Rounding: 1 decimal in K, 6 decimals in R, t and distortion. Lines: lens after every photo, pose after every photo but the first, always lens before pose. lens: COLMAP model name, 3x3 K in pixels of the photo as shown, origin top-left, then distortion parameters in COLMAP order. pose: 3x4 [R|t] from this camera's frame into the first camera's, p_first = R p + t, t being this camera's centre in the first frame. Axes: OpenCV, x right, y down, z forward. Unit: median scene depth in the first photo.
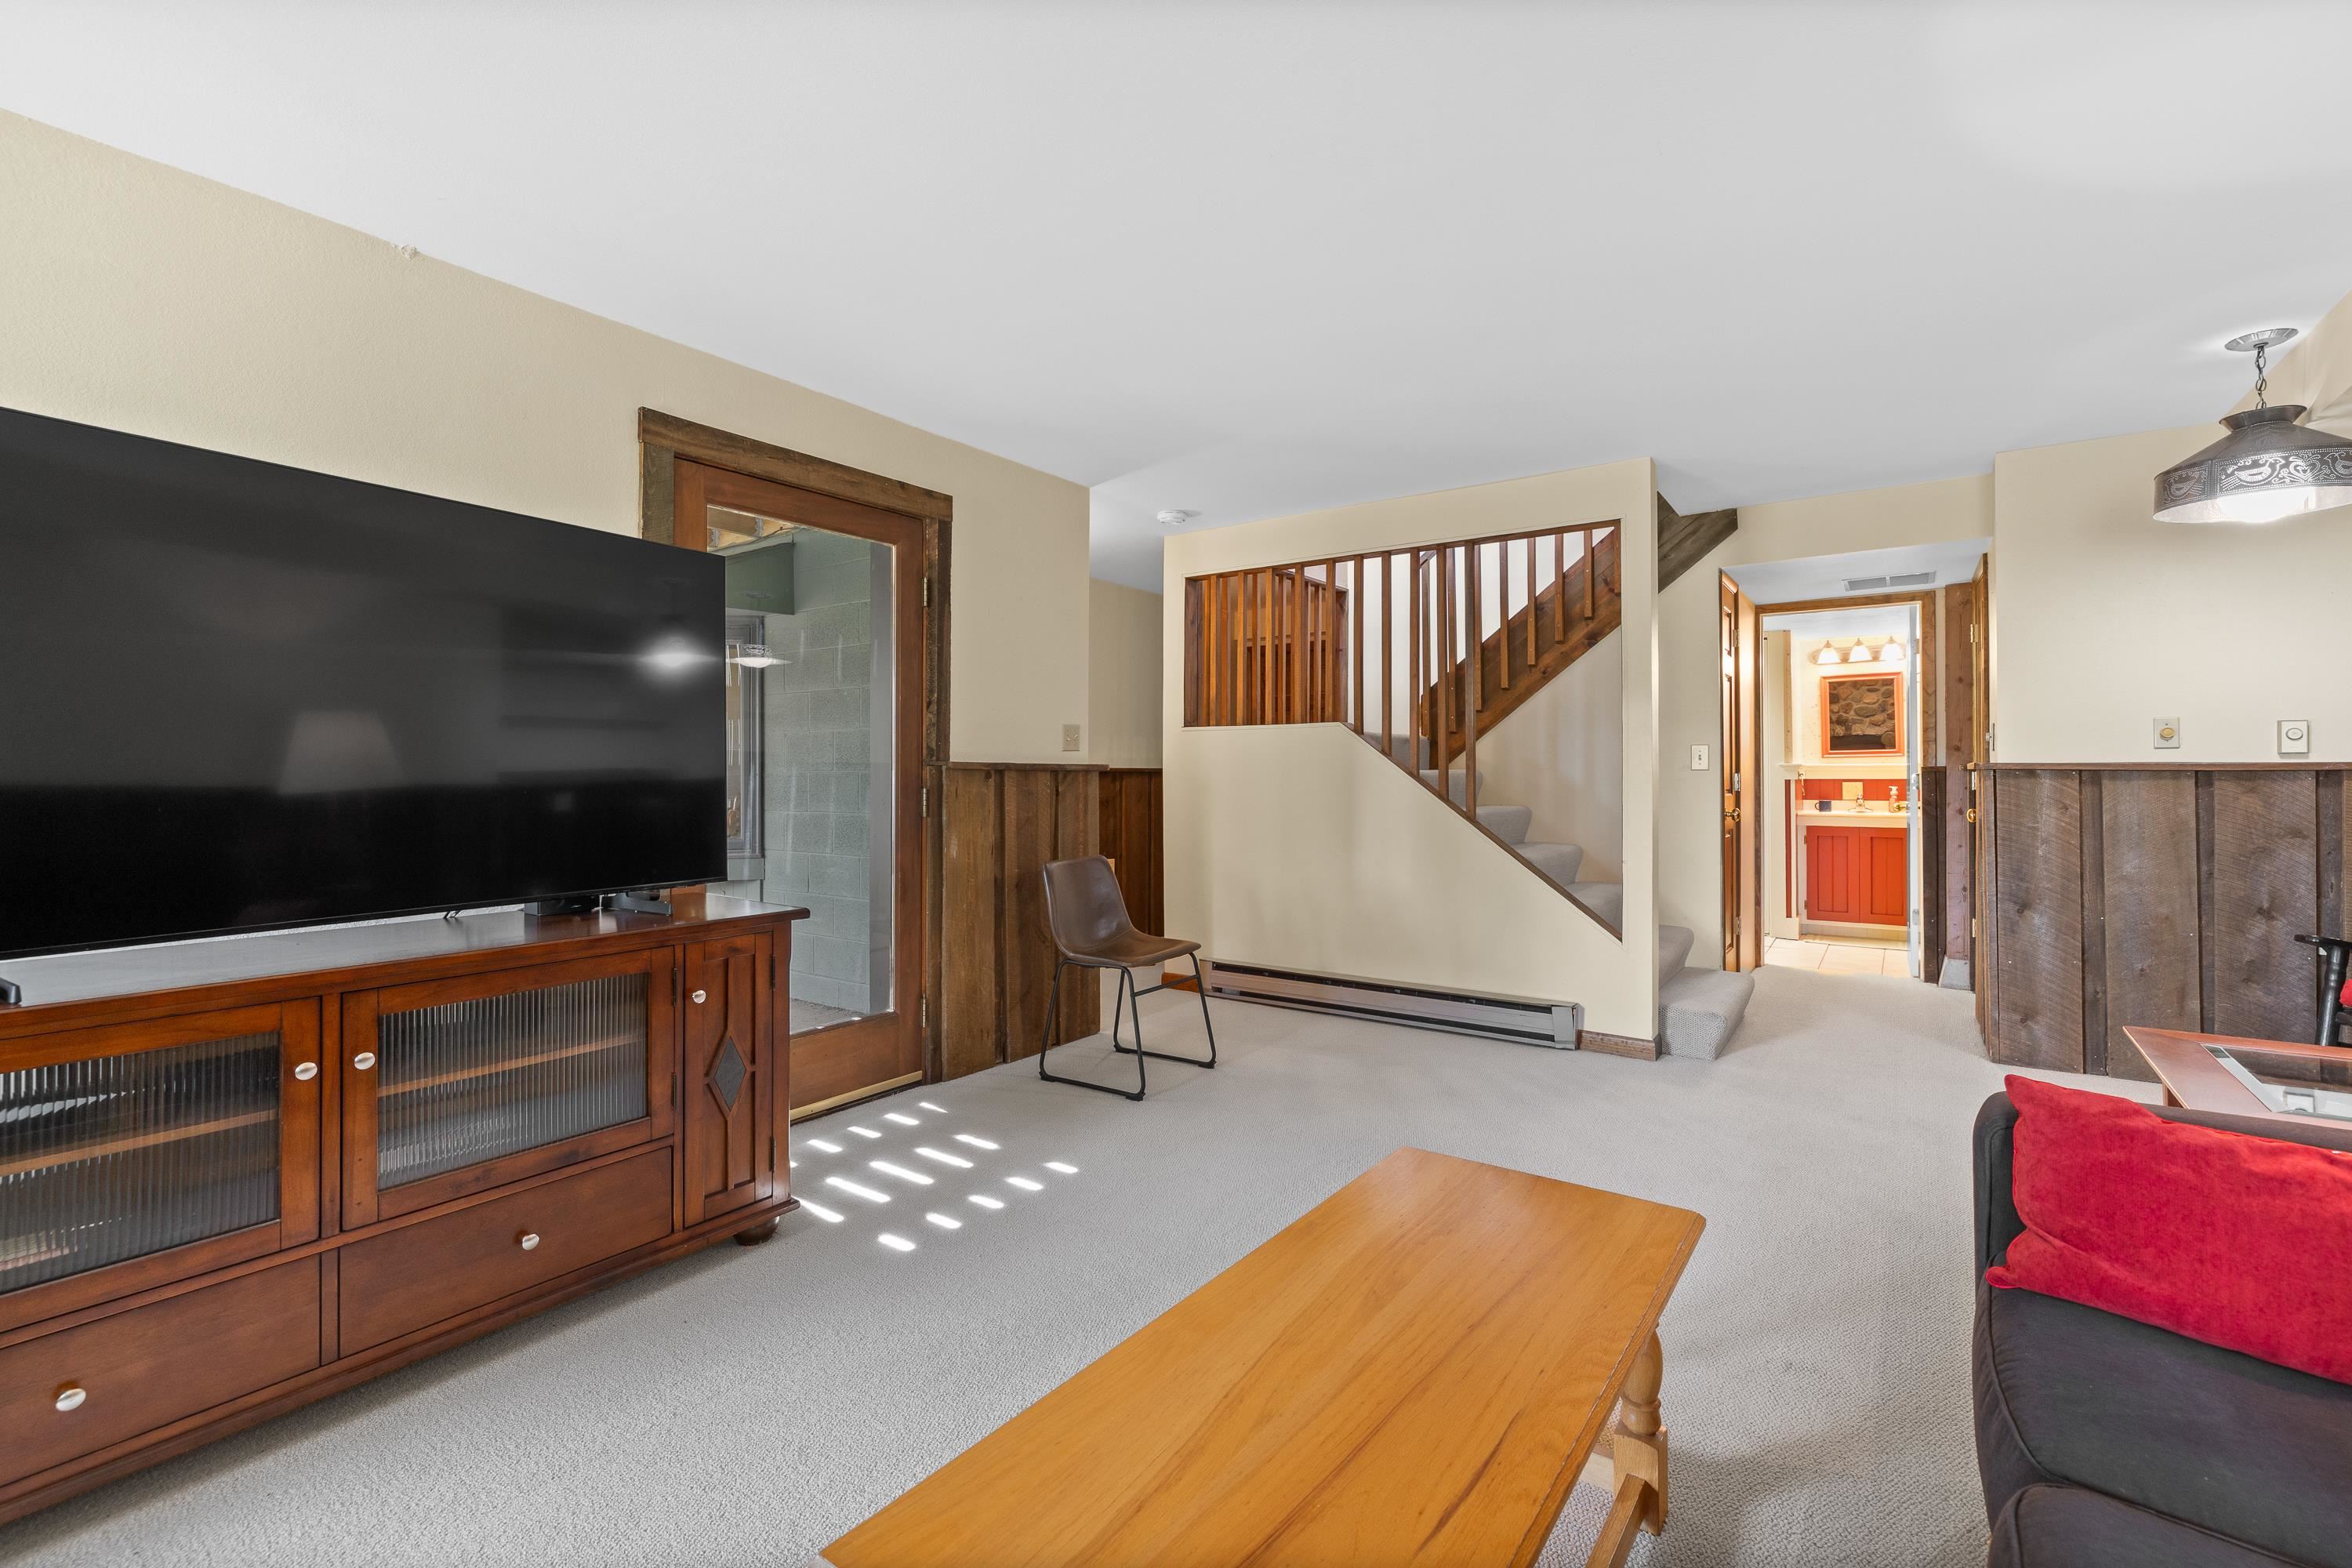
lens RADIAL K [[1010.6, 0, 1191.4], [0, 1010.6, 777.0], [0, 0, 1]] dist [-0.002497, 0.000974]
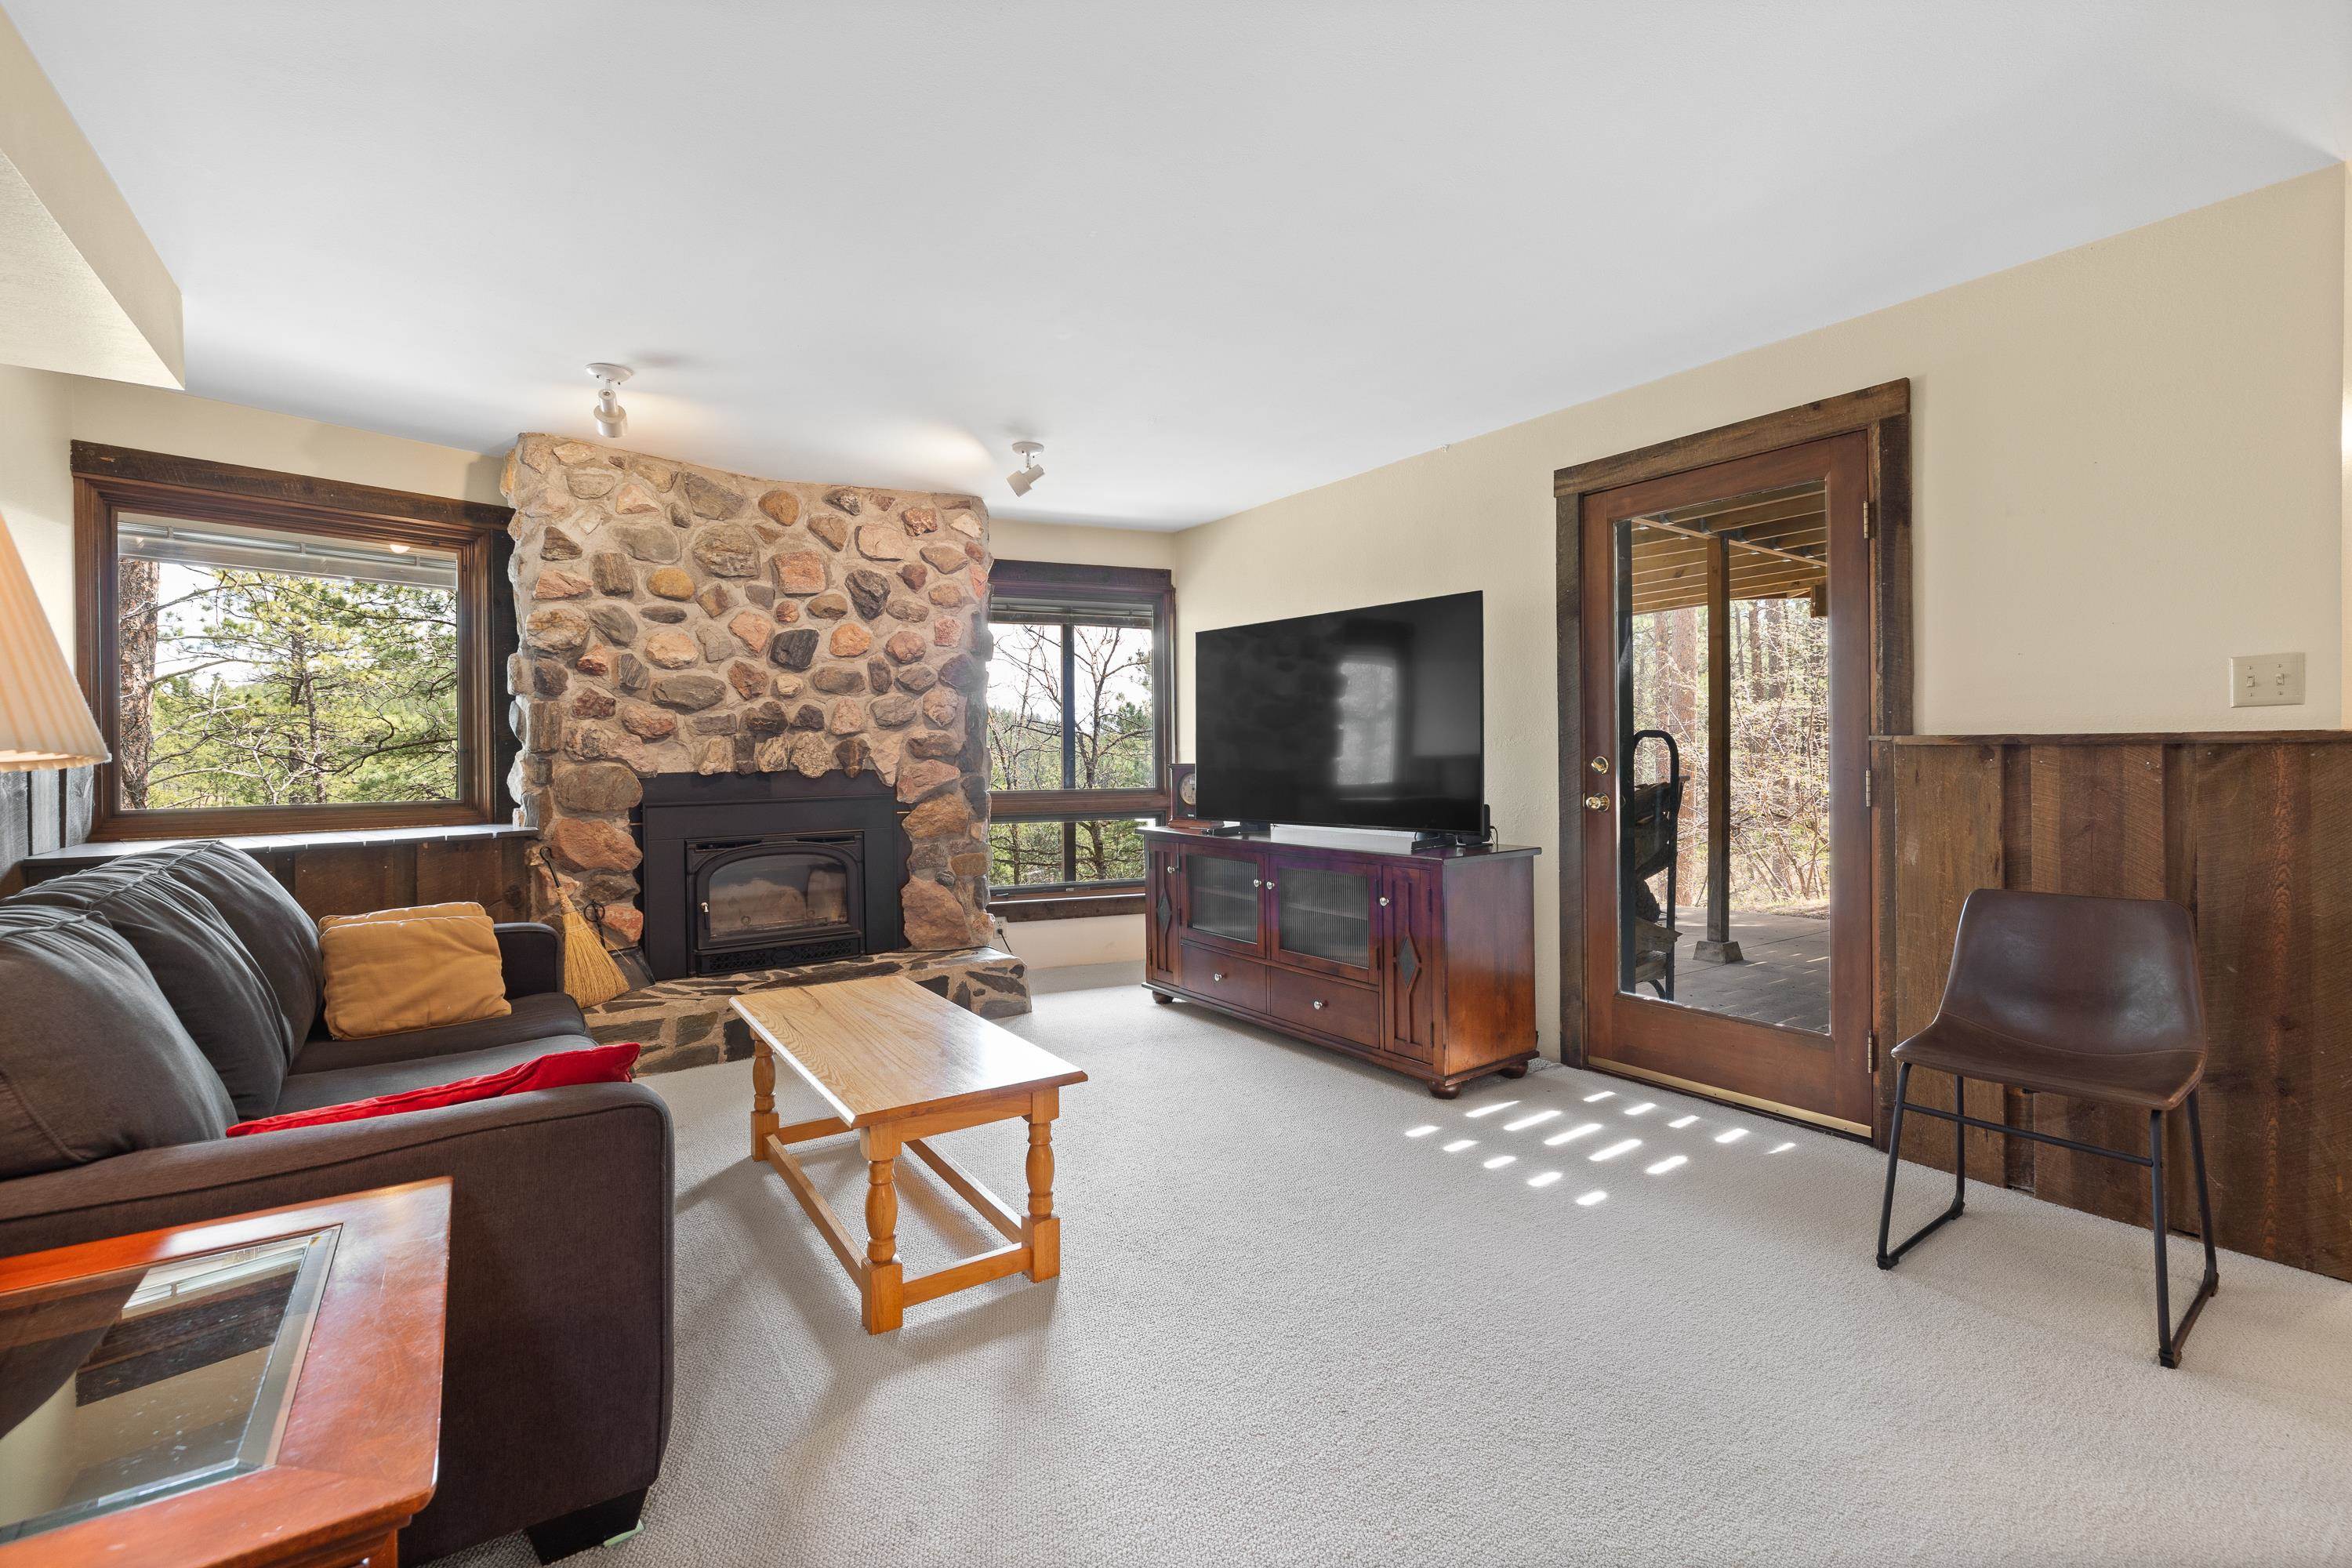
lens RADIAL K [[1010.6, 0, 1190.7], [0, 1010.6, 764.5], [0, 0, 1]] dist [-0.002497, 0.000974]
pose [[-0.317422, 0.014378, -0.948175, 0.717317], [0.005549, 0.999896, 0.013305, -0.007545], [0.948268, -0.001038, -0.317469, 0.827169]]
